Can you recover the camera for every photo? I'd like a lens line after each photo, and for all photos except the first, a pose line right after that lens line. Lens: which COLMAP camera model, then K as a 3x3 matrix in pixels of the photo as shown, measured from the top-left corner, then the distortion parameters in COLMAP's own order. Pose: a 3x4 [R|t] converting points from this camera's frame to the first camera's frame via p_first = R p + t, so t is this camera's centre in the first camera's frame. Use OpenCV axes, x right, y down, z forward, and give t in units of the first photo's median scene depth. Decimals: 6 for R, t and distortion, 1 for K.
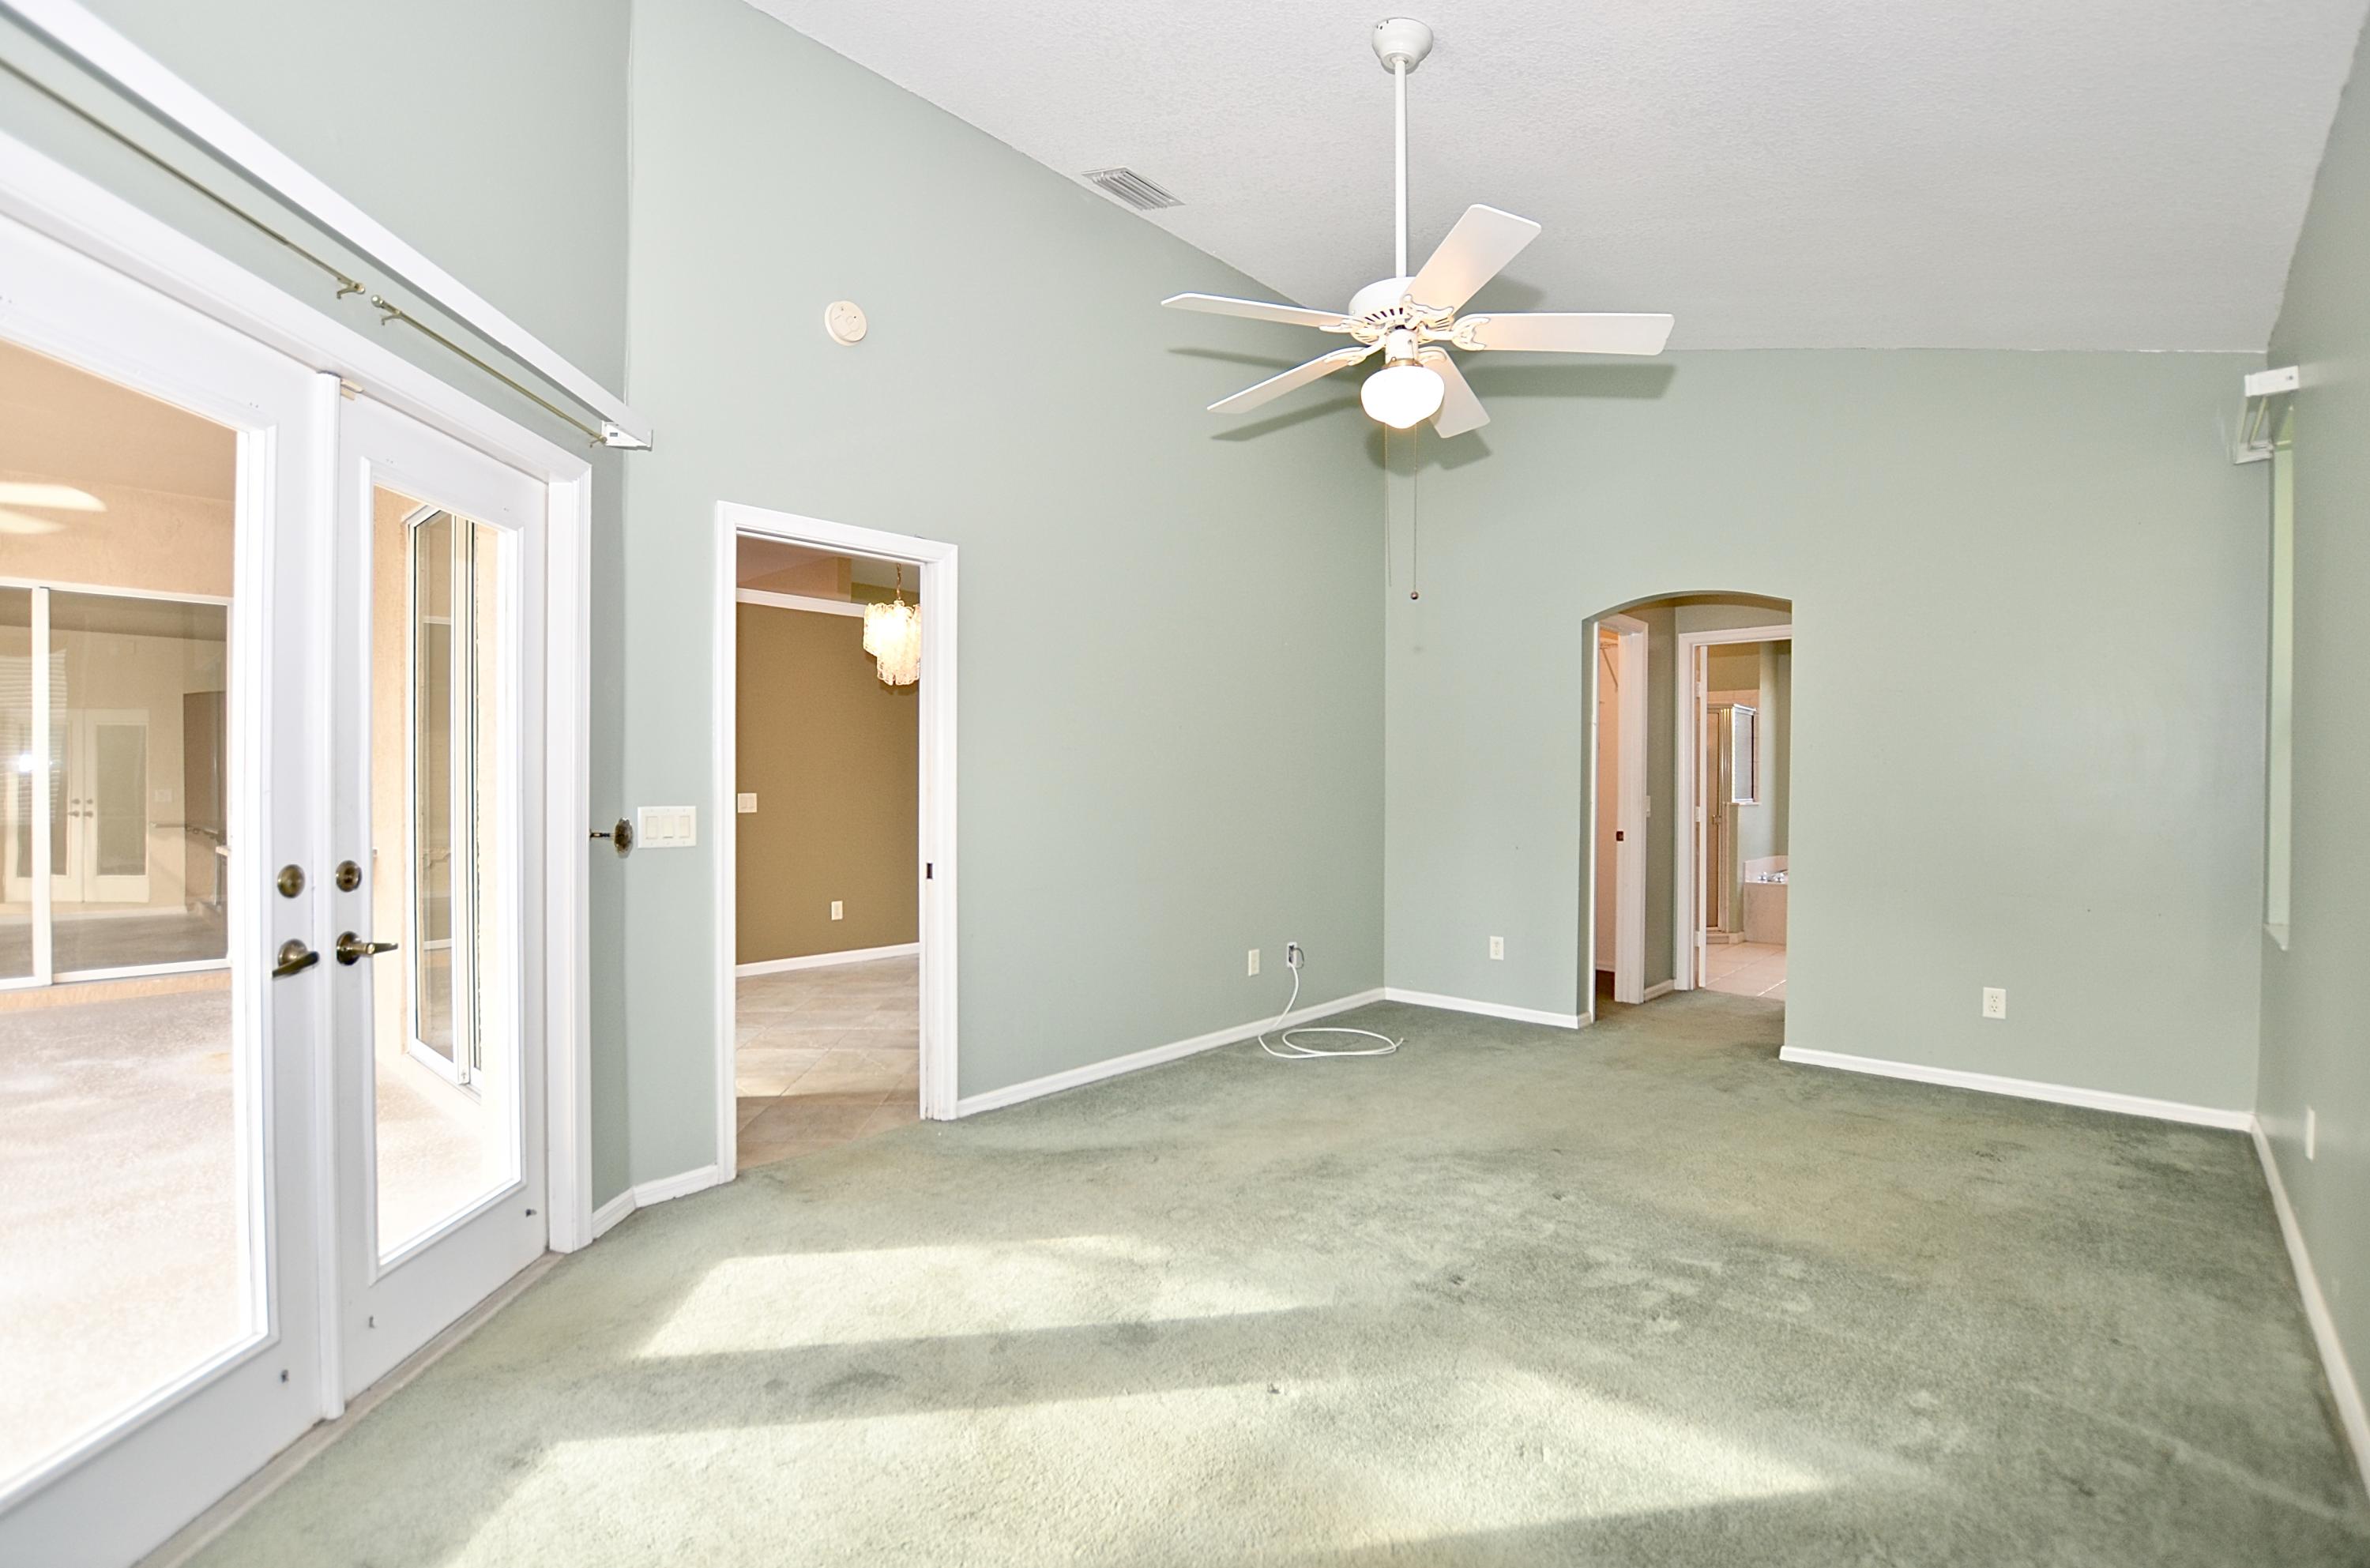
lens RADIAL K [[1081.0, 0, 1209.5], [0, 1081.0, 792.7], [0, 0, 1]] dist [-0.036620, 0.005272]
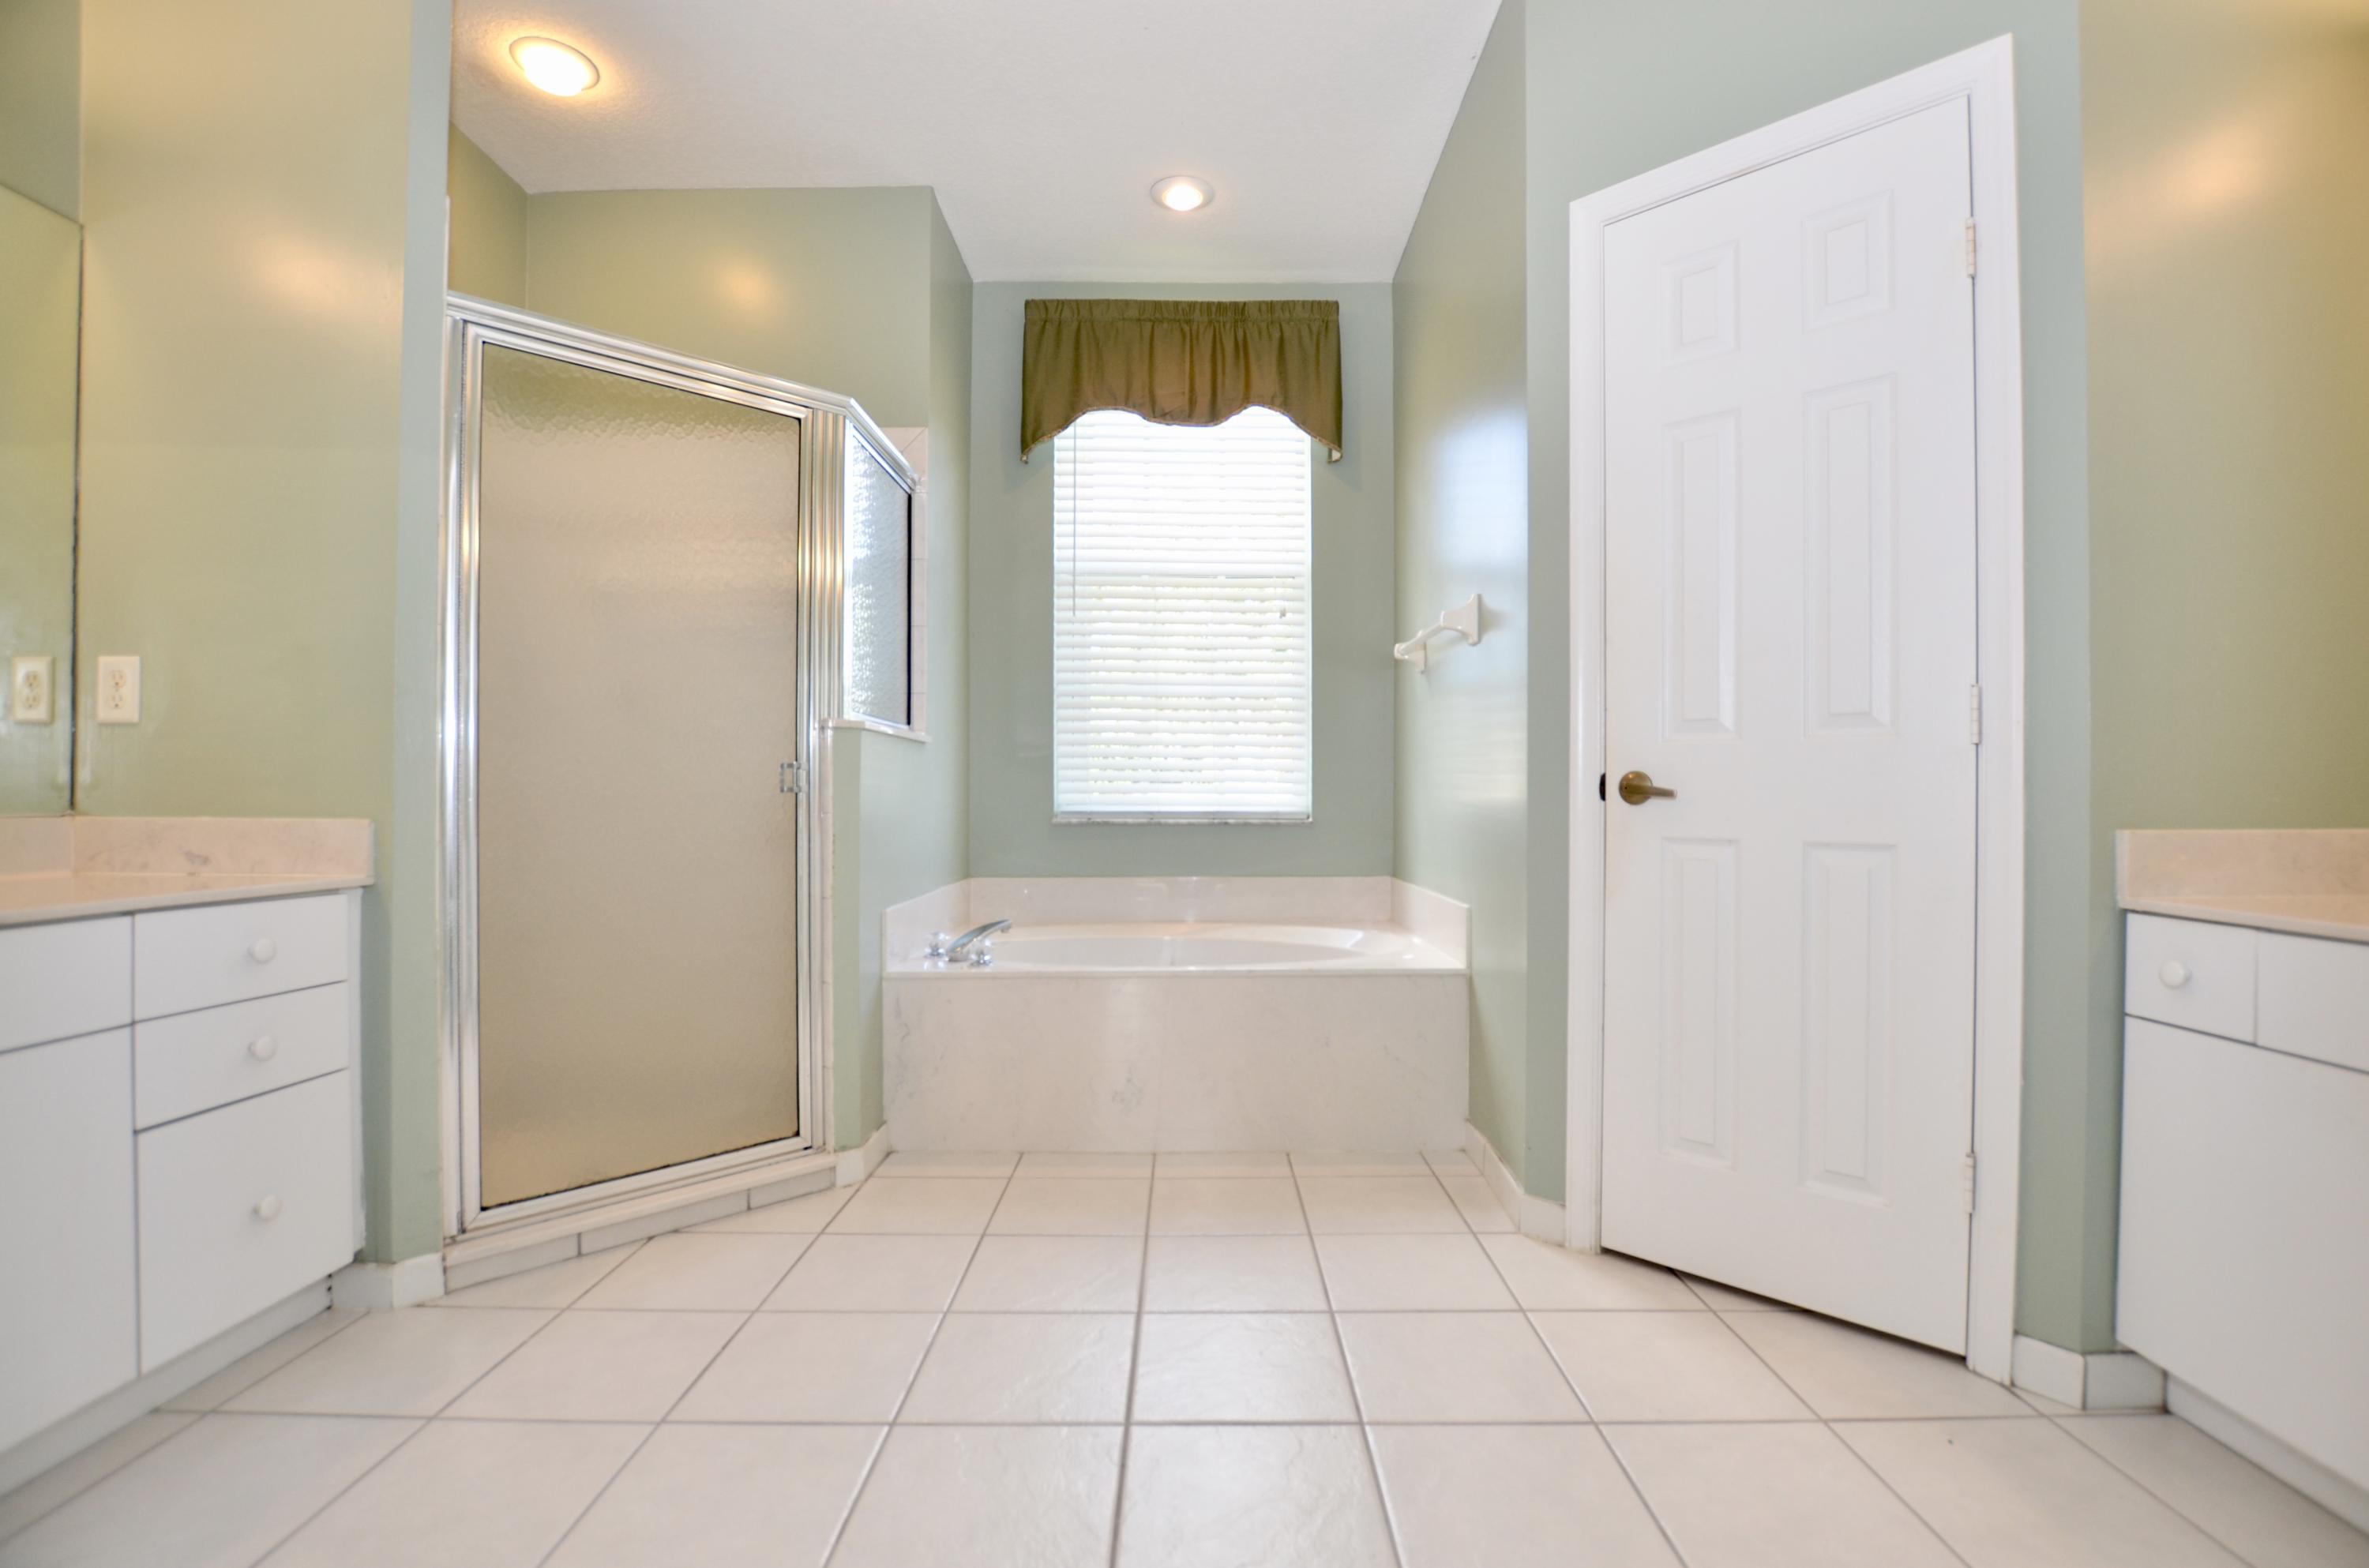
lens RADIAL K [[1062.4, 0, 1196.0], [0, 1062.4, 790.4], [0, 0, 1]] dist [-0.038041, 0.006798]
pose [[0.748157, -0.001492, 0.663521, 0.359762], [0.005248, 0.999980, -0.003668, 0.030751], [-0.663501, 0.006226, 0.748149, 0.702133]]
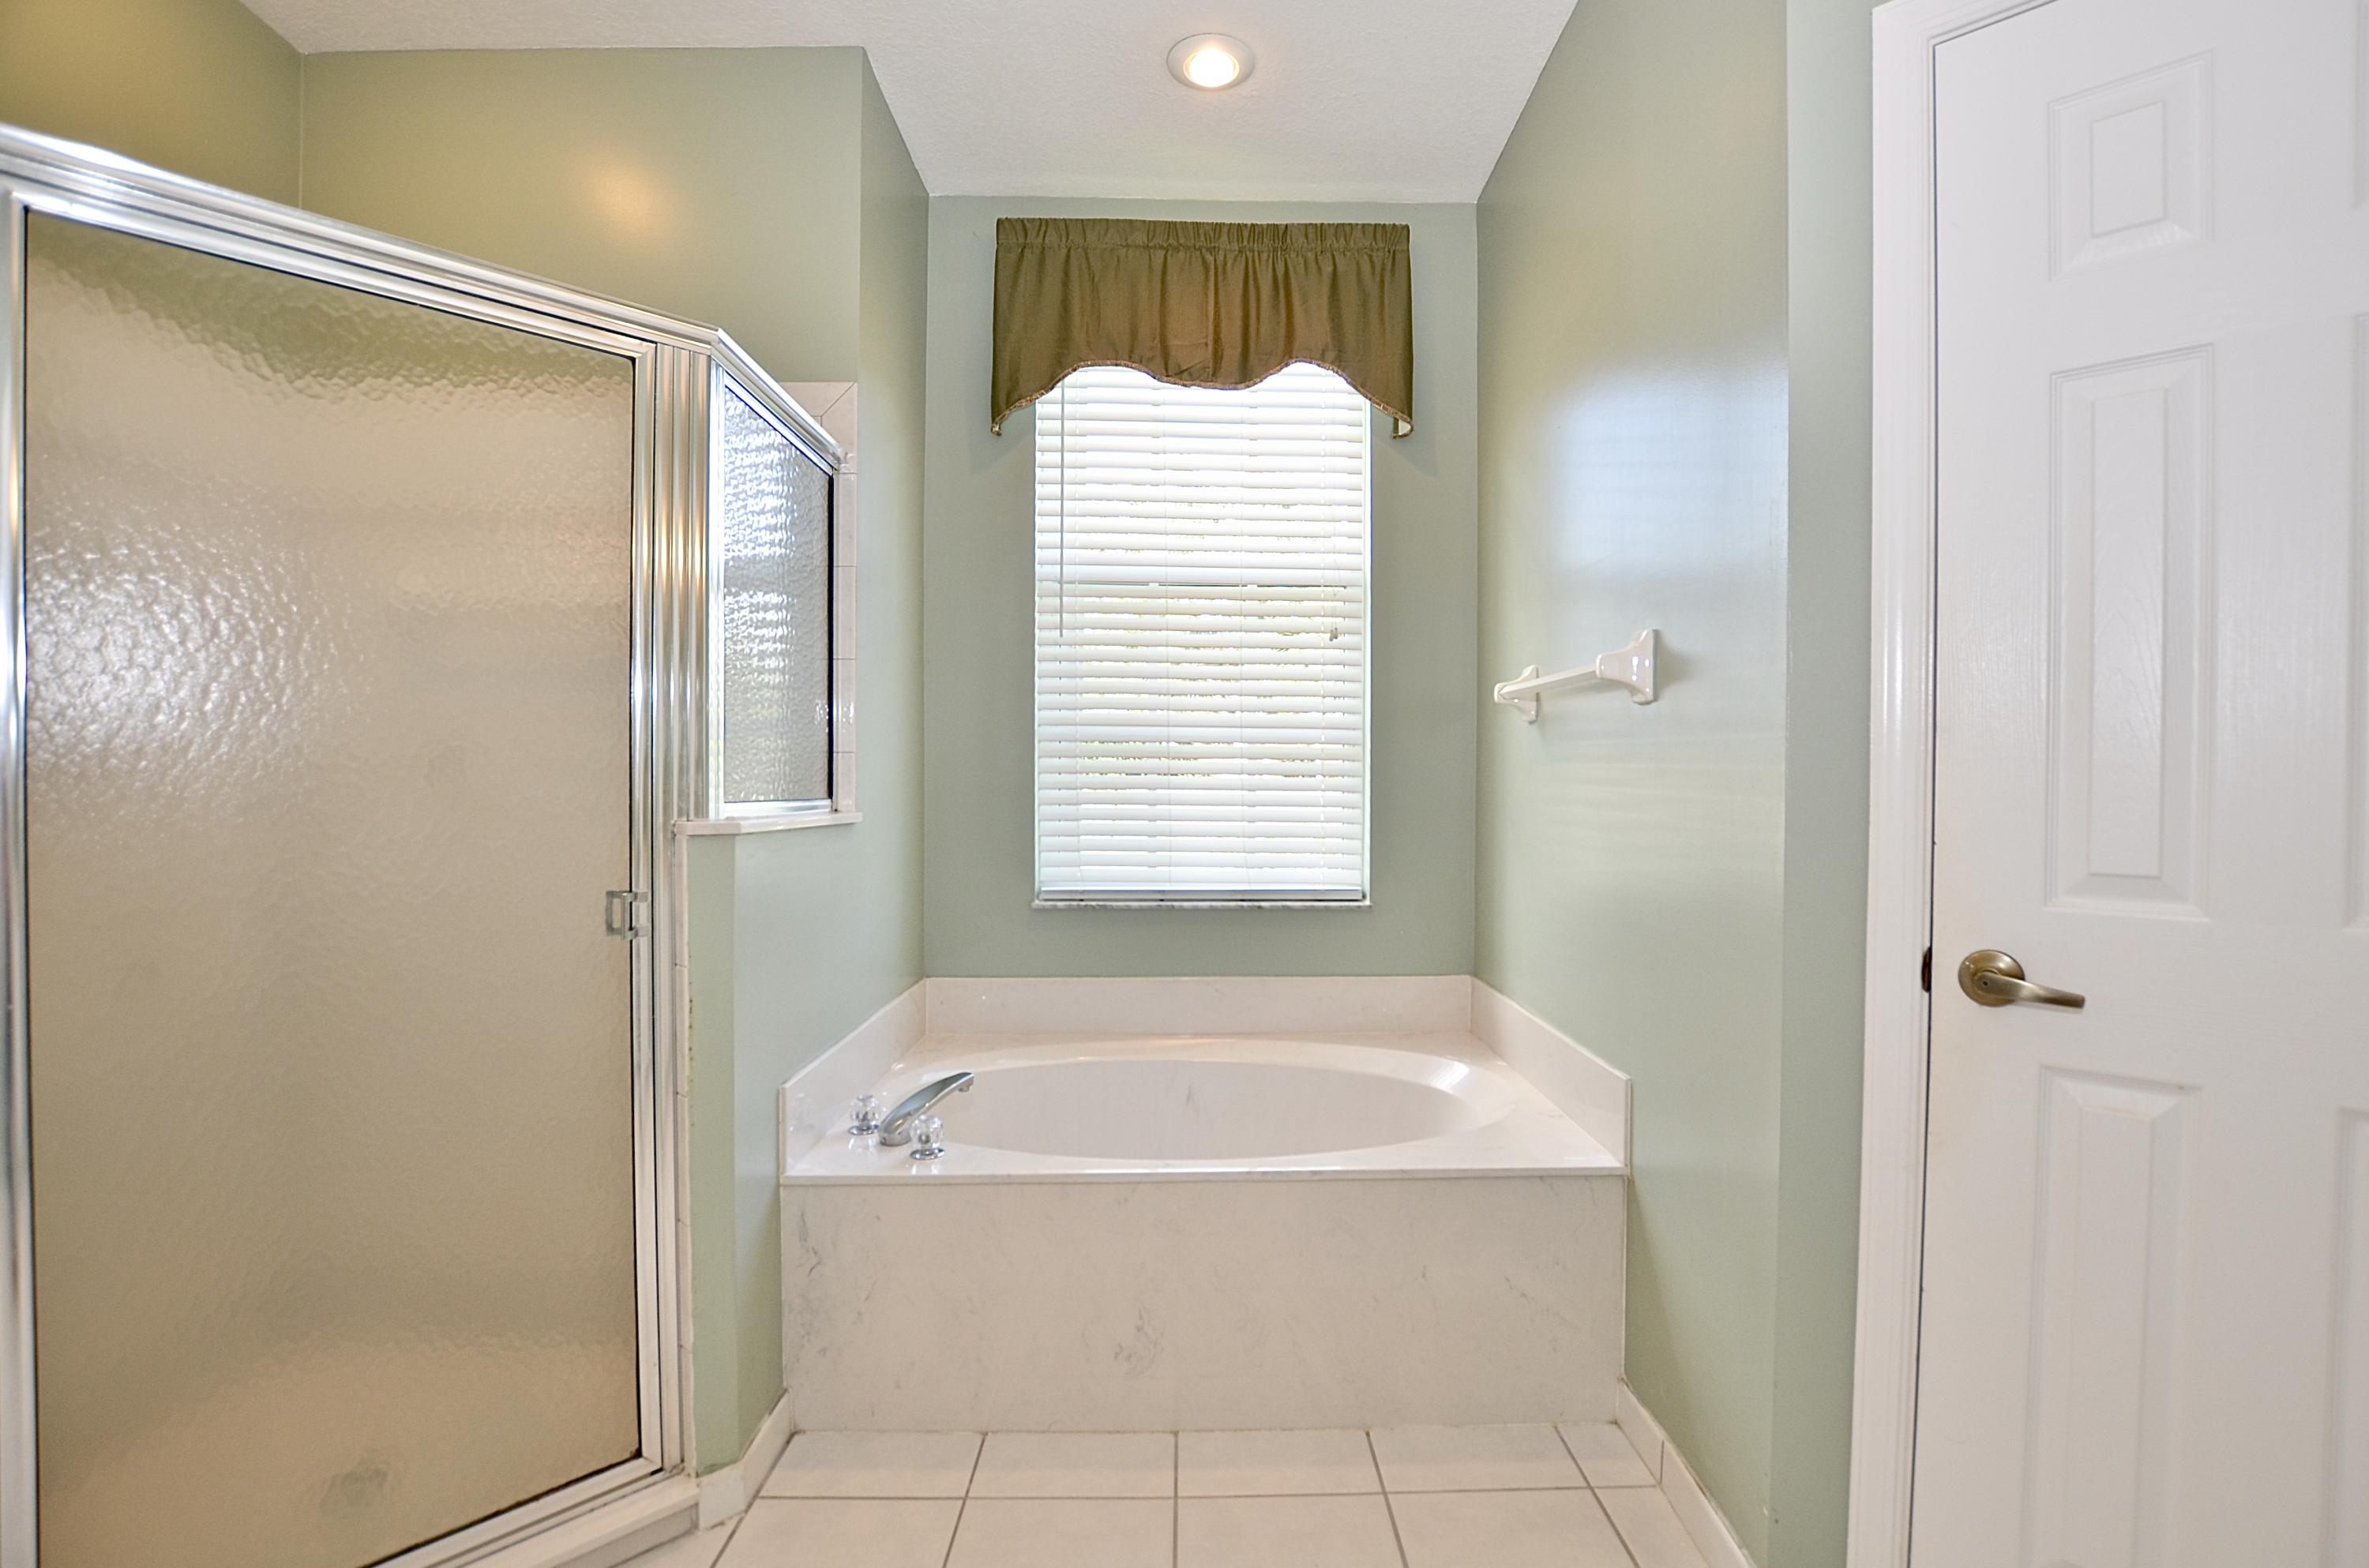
lens RADIAL K [[1080.5, 0, 1209.0], [0, 1080.5, 792.7], [0, 0, 1]] dist [-0.036620, 0.005272]
pose [[0.735782, -0.008718, 0.677162, 0.417154], [0.003033, 0.999950, 0.009578, 0.002512], [-0.677211, -0.004993, 0.735772, 0.781866]]
